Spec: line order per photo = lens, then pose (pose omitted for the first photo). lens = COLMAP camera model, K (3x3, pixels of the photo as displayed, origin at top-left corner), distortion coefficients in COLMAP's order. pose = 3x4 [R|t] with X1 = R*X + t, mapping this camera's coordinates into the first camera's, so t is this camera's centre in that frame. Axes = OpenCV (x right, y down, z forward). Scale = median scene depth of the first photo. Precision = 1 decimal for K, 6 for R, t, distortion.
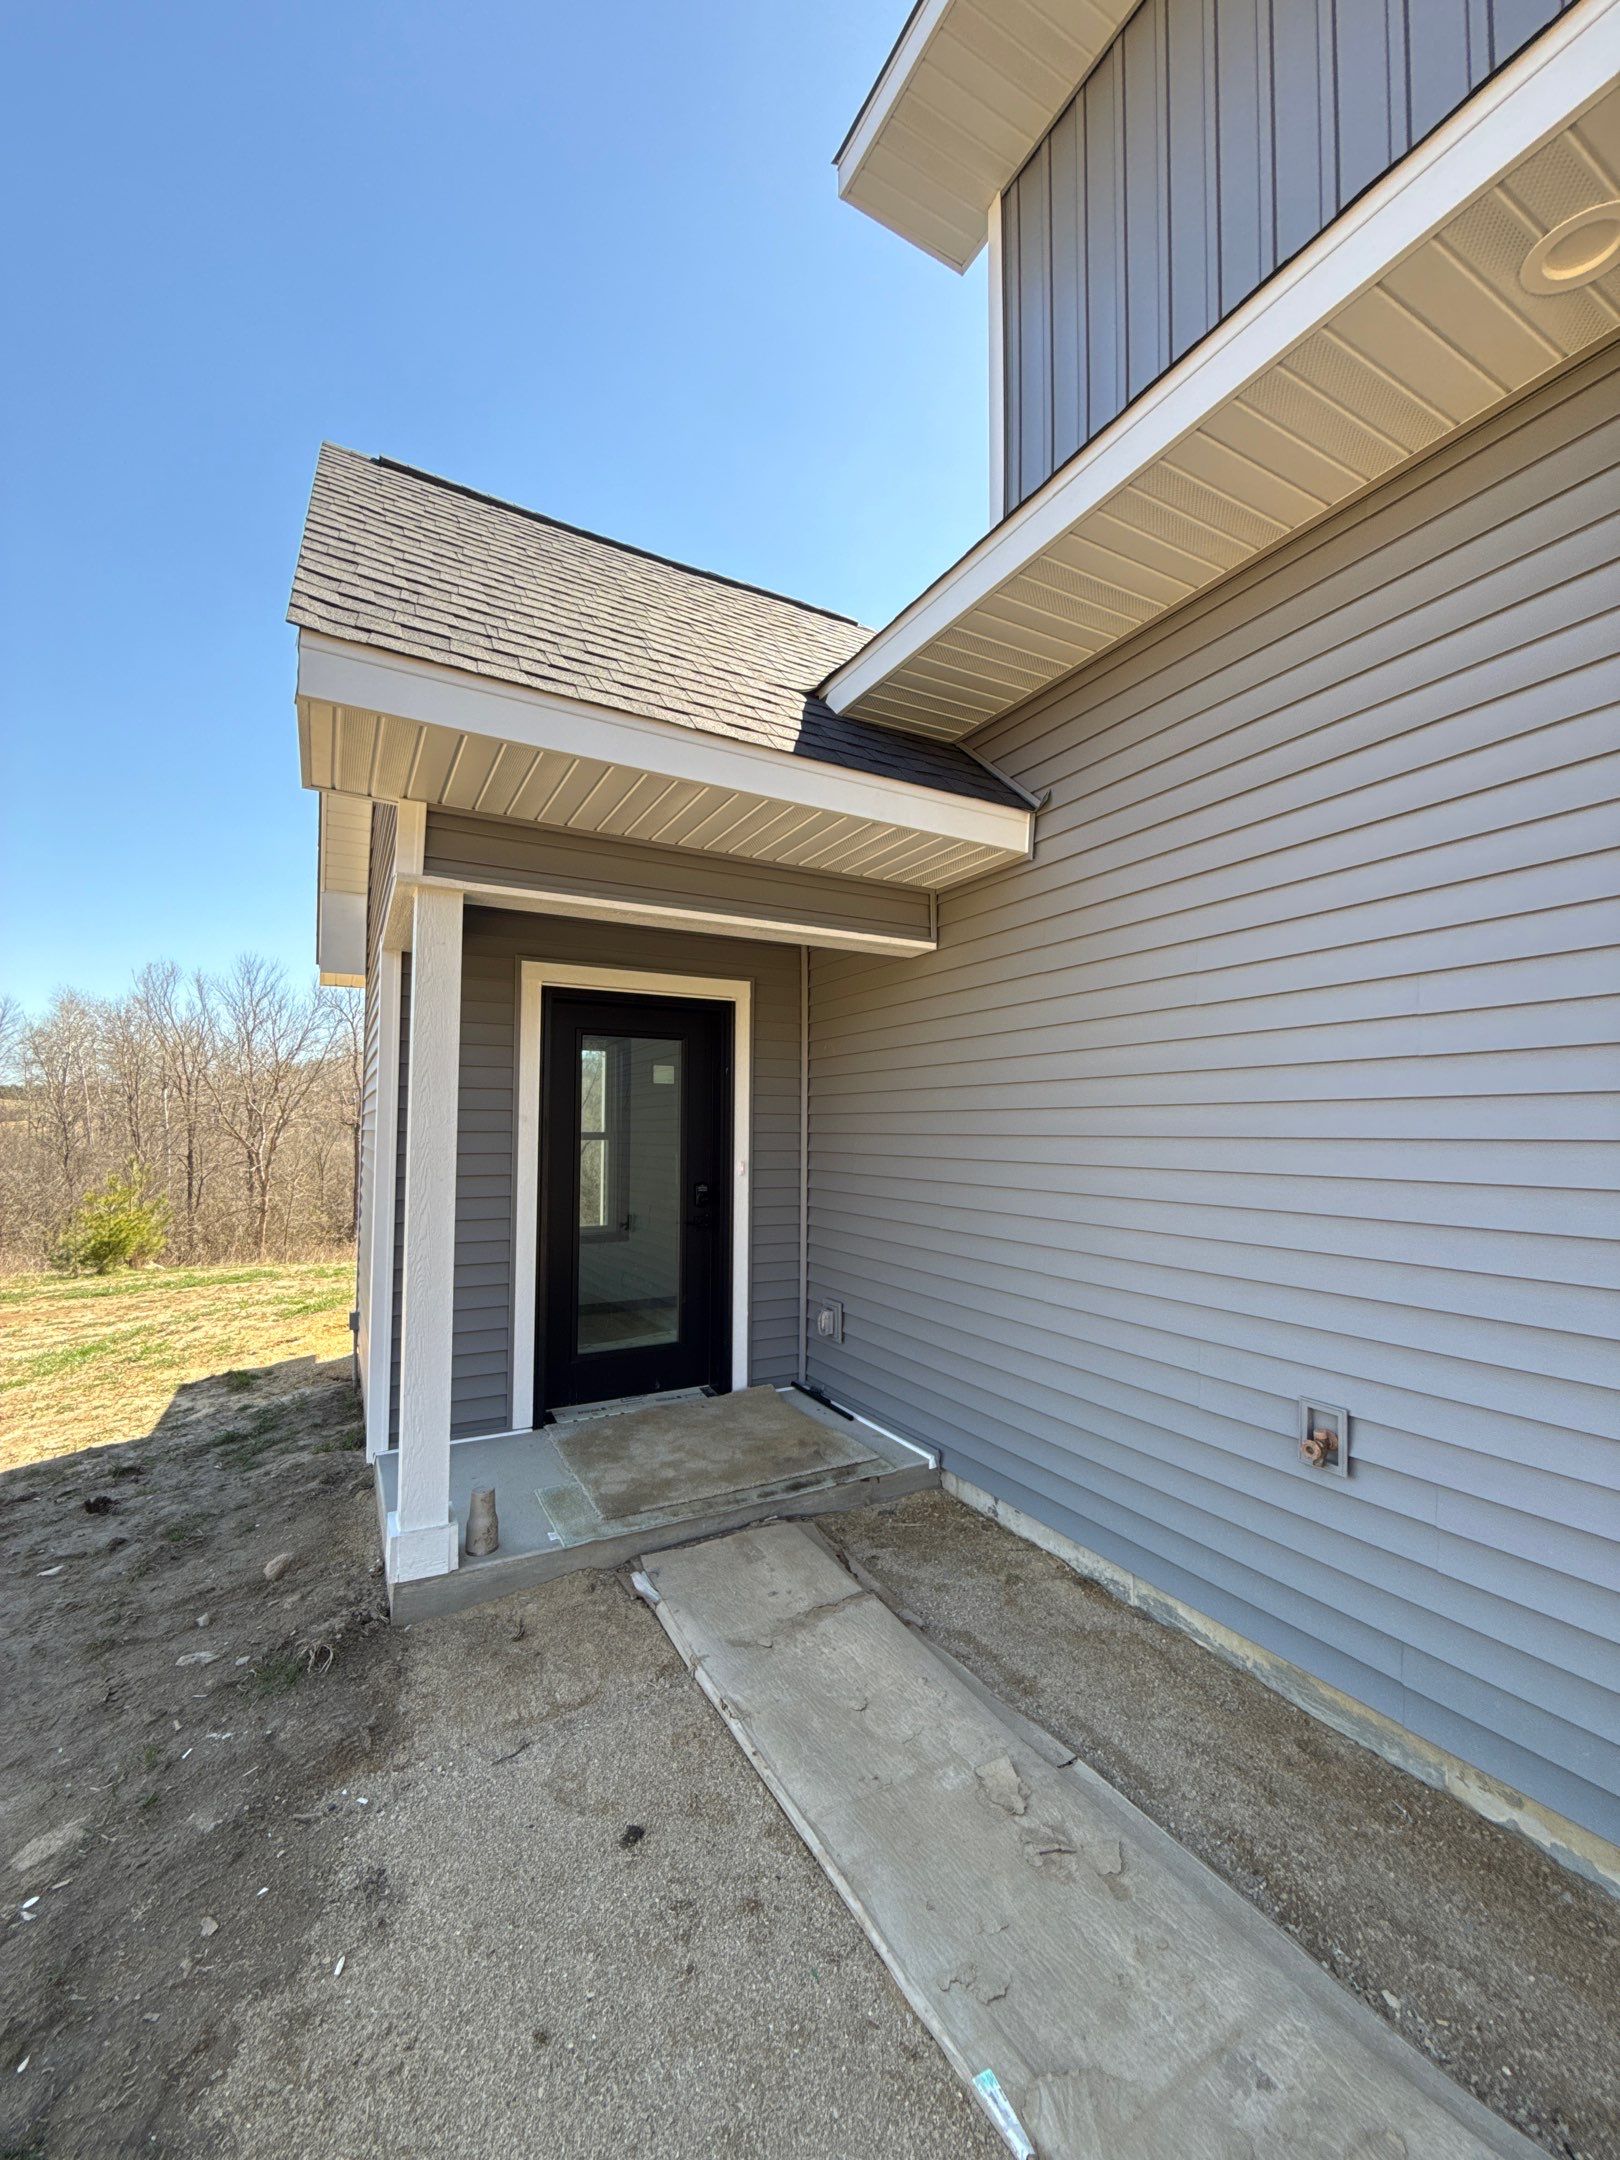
lens RADIAL K [[860.3, 0, 802.9], [0, 860.3, 1082.9], [0, 0, 1]] dist [0.001508, -0.000322]
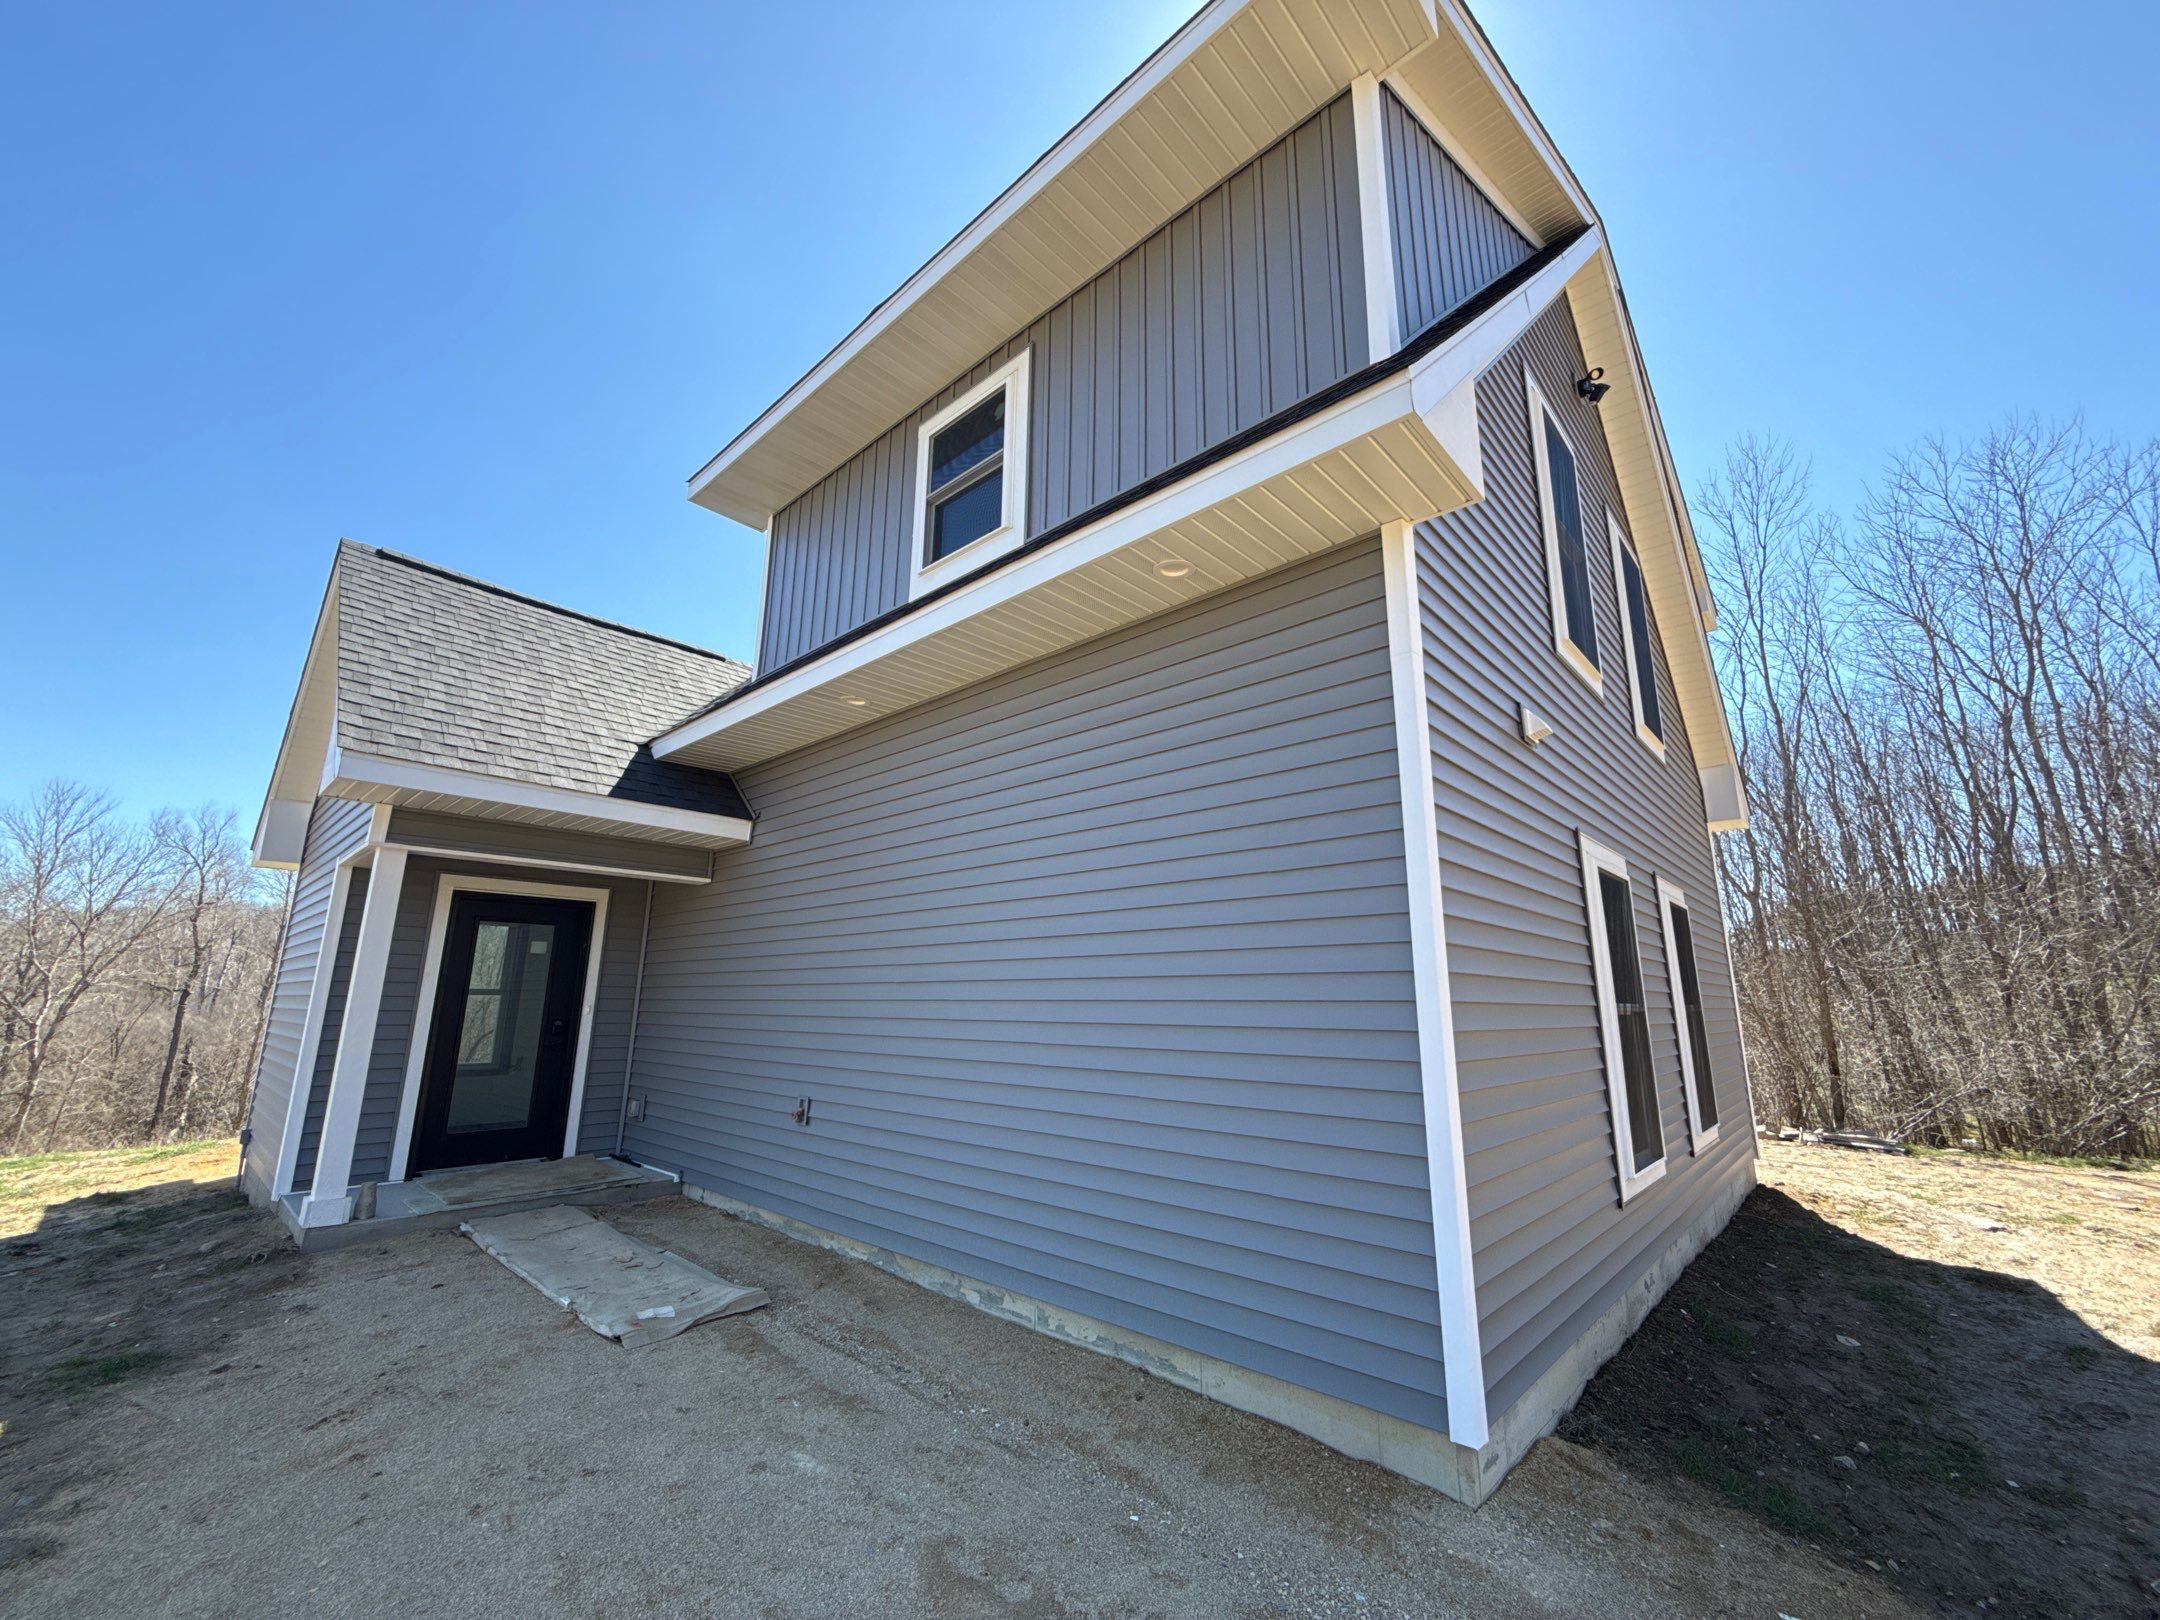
lens RADIAL K [[860.3, 0, 1079.8], [0, 860.3, 813.3], [0, 0, 1]] dist [0.001508, -0.000322]
pose [[0.947115, 0.074234, 0.312189, 0.335591], [-0.022416, 0.985803, -0.166405, -0.015386], [-0.320109, 0.150607, 0.935333, -1.032211]]
